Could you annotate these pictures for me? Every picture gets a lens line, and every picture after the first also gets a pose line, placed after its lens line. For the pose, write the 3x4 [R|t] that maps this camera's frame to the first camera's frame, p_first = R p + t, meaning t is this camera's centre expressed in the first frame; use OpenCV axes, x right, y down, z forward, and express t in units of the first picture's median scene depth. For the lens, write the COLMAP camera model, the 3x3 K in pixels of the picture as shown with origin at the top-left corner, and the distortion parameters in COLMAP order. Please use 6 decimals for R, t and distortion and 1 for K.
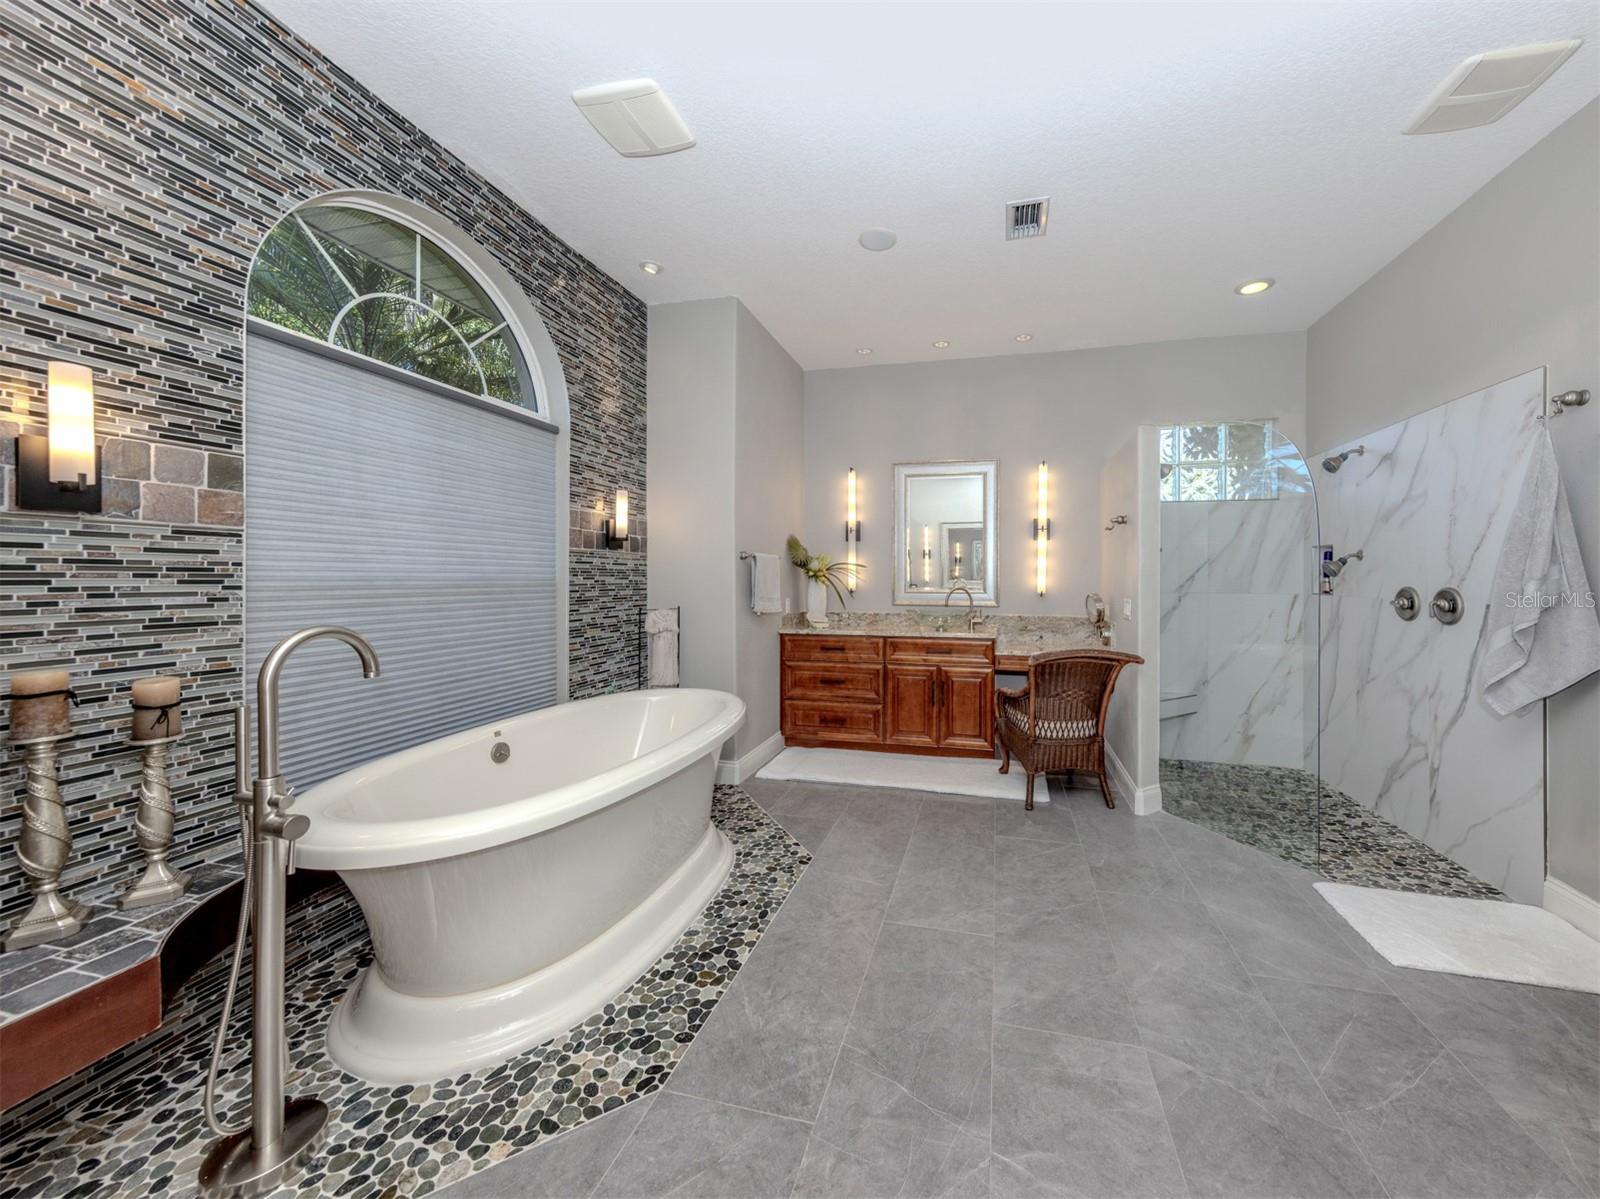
lens RADIAL K [[721.4, 0, 800.0], [0, 721.4, 599.5], [0, 0, 1]] dist [0.000901, -0.000703]
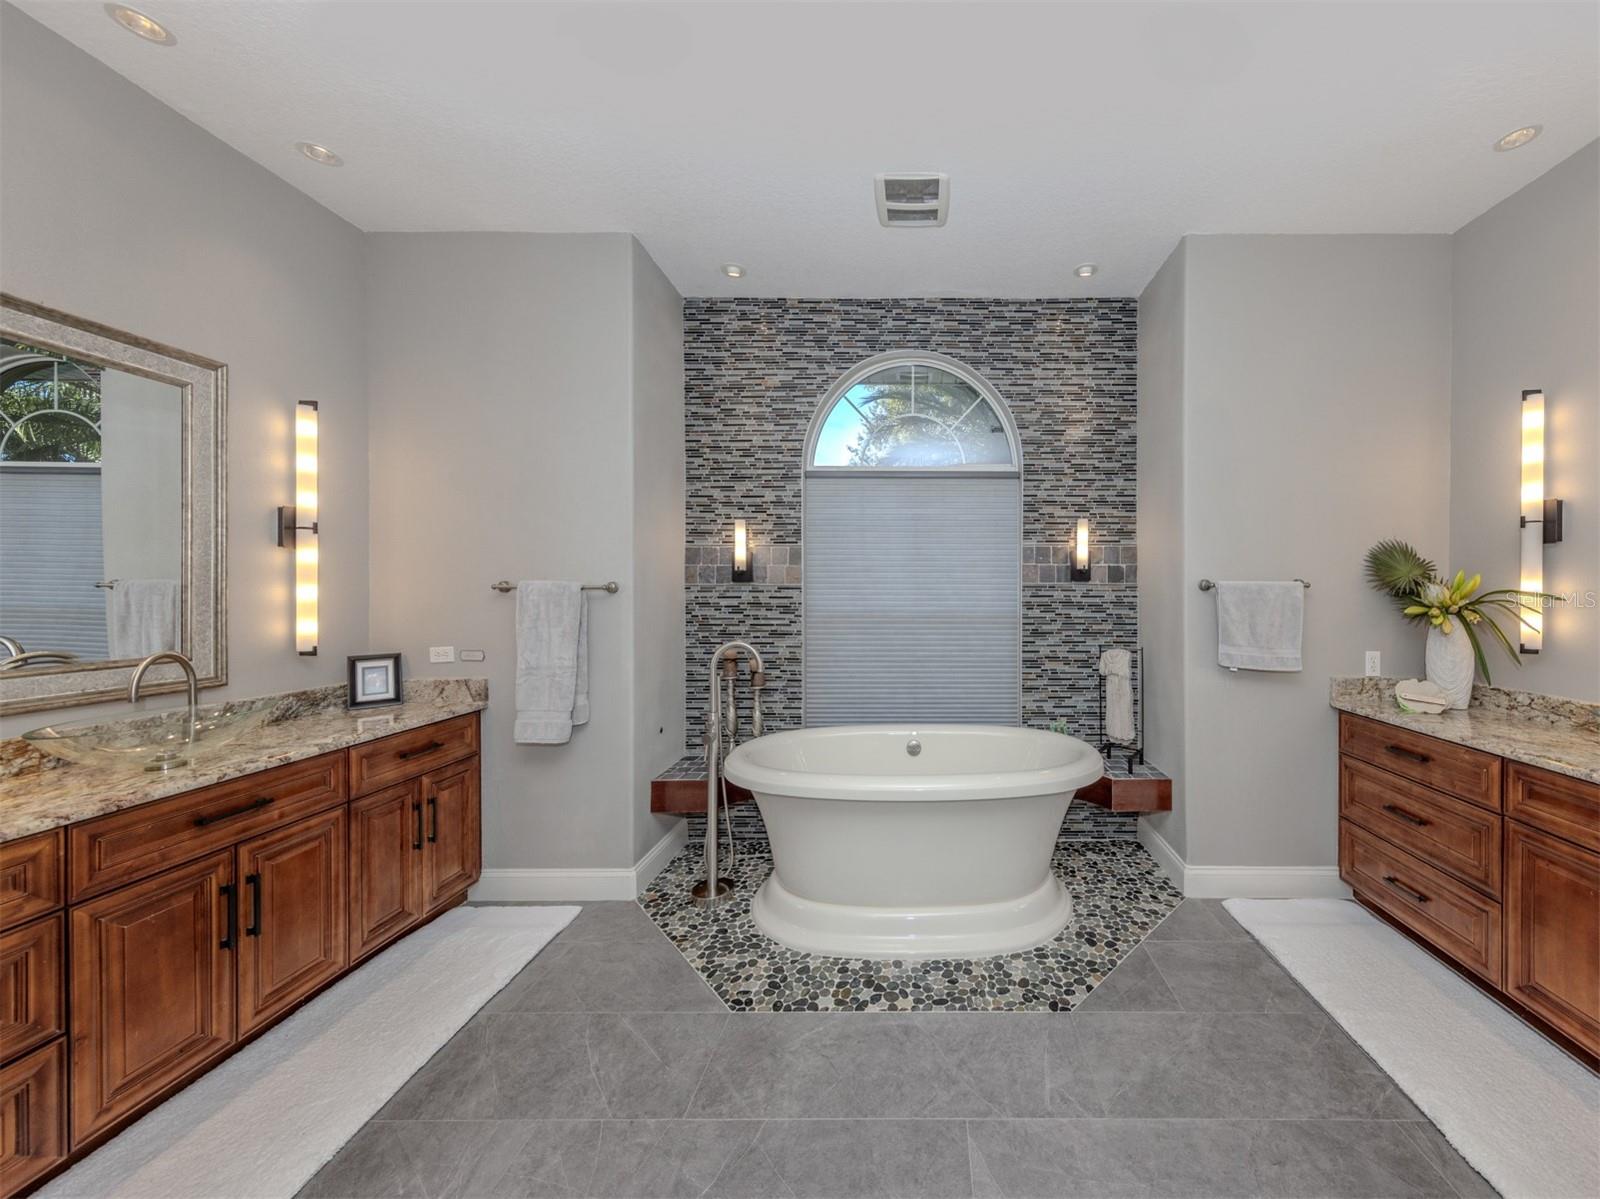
lens RADIAL K [[582.8, 0, 800.0], [0, 582.8, 599.5], [0, 0, 1]] dist [0.011222, 0.000178]
pose [[0.084038, 0.010651, -0.996406, 0.630762], [-0.013267, 0.999866, 0.009569, -0.062810], [0.996374, 0.012415, 0.084169, 0.737955]]
